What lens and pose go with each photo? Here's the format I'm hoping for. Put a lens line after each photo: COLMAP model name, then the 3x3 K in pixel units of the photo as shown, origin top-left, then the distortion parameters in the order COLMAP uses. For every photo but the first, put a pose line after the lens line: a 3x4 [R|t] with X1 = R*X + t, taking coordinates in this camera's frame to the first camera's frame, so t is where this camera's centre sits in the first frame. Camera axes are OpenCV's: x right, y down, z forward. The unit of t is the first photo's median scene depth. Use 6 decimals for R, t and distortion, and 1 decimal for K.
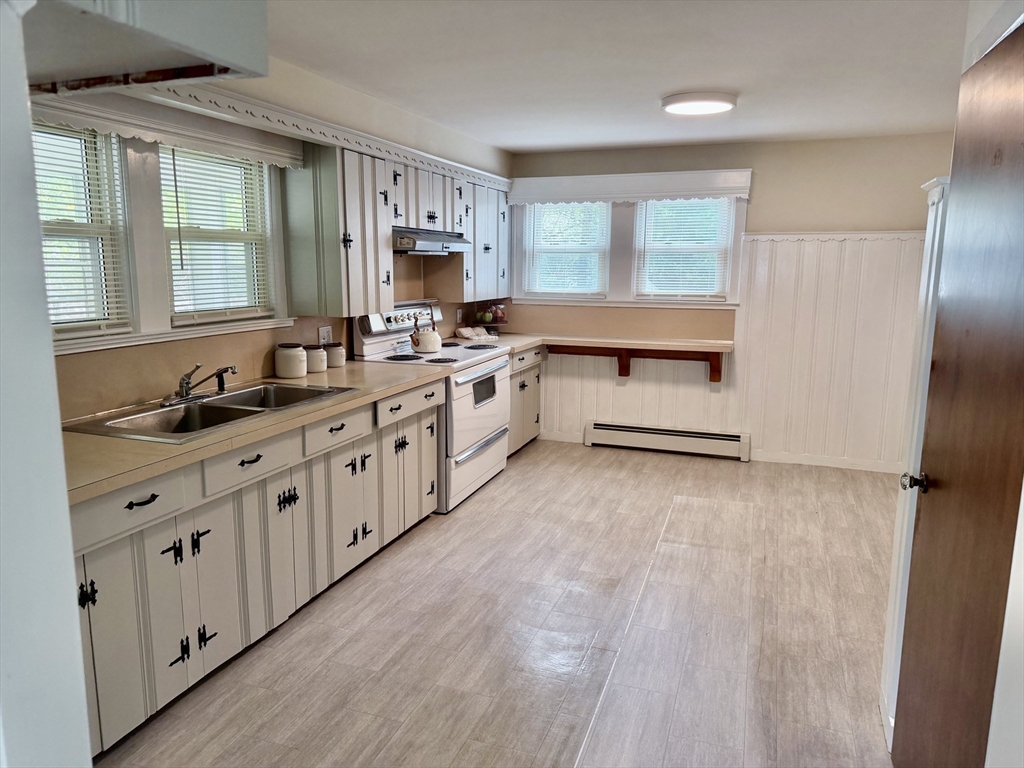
lens RADIAL K [[712.6, 0, 512.0], [0, 712.6, 384.0], [0, 0, 1]] dist [0.192138, -0.408297]
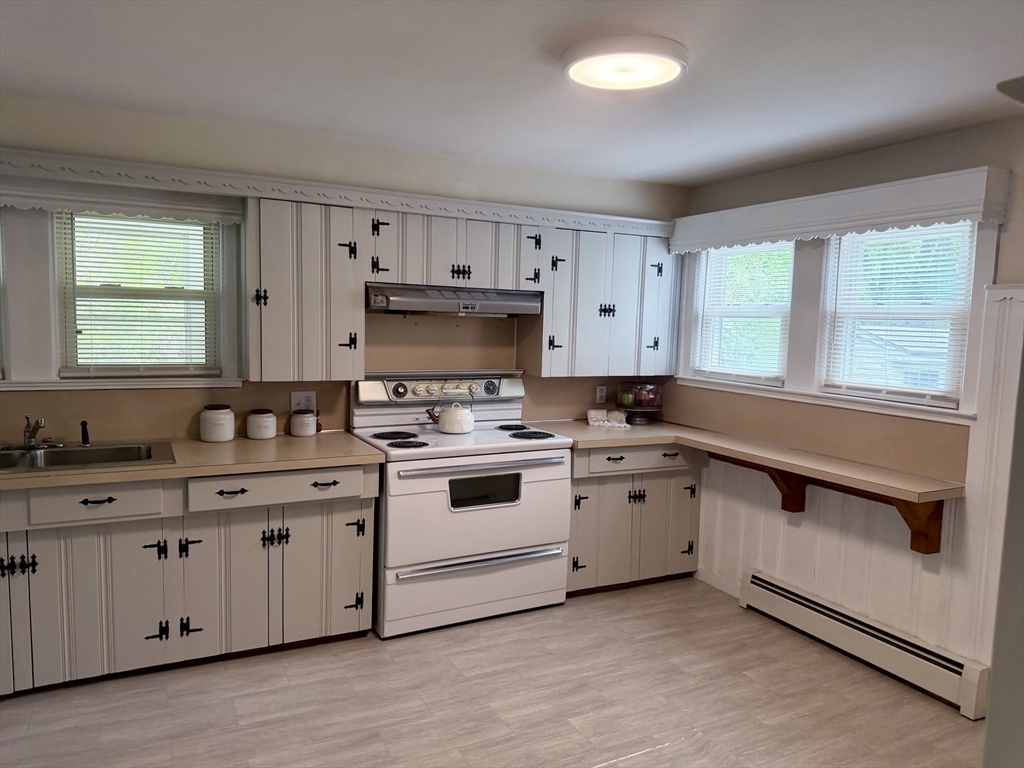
lens RADIAL K [[722.7, 0, 514.5], [0, 722.7, 385.4], [0, 0, 1]] dist [0.112934, -0.161797]
pose [[0.736768, 0.073291, -0.672162, 0.501007], [-0.134437, 0.990139, -0.039396, -0.077315], [0.662646, 0.119389, 0.739355, 0.437941]]
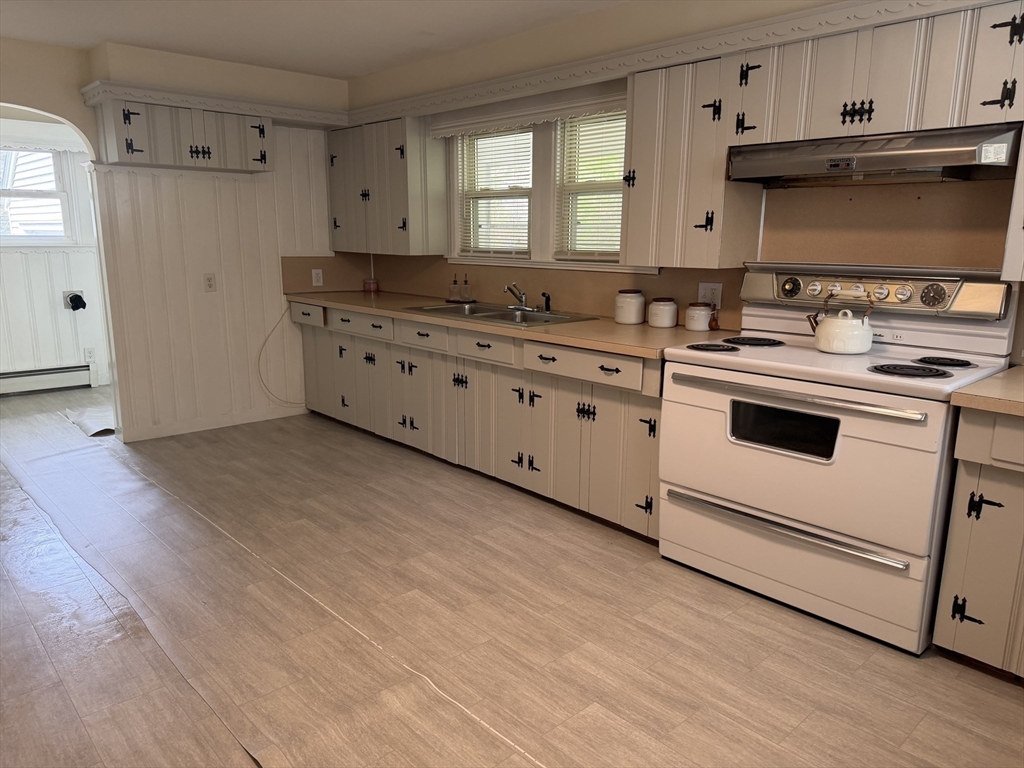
lens RADIAL K [[722.7, 0, 514.5], [0, 722.7, 385.4], [0, 0, 1]] dist [0.112934, -0.161797]
pose [[-0.459848, 0.172954, -0.870992, 0.538976], [-0.158863, 0.949002, 0.272318, -0.143528], [0.873672, 0.263593, -0.408921, 1.051790]]
